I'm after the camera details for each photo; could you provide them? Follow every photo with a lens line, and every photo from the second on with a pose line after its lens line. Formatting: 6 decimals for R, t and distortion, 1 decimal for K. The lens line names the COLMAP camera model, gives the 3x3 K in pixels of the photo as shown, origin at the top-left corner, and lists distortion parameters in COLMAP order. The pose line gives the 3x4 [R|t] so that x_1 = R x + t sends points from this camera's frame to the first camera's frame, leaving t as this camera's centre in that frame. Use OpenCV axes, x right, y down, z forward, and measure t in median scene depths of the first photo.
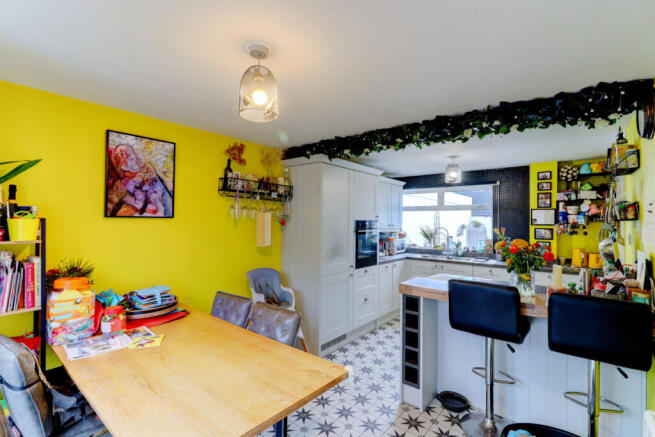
lens RADIAL K [[306.8, 0, 327.5], [0, 306.8, 219.5], [0, 0, 1]] dist [-0.000472, -0.001406]
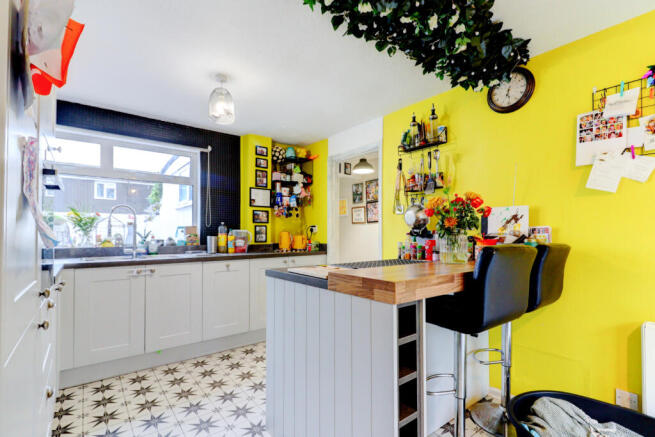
lens RADIAL K [[306.8, 0, 323.9], [0, 306.8, 226.1], [0, 0, 1]] dist [-0.000472, -0.001406]
pose [[0.221527, 0.014290, 0.975049, -0.116849], [-0.003495, 0.999898, -0.013860, 0.087333], [-0.975148, -0.000337, 0.221555, 0.641460]]
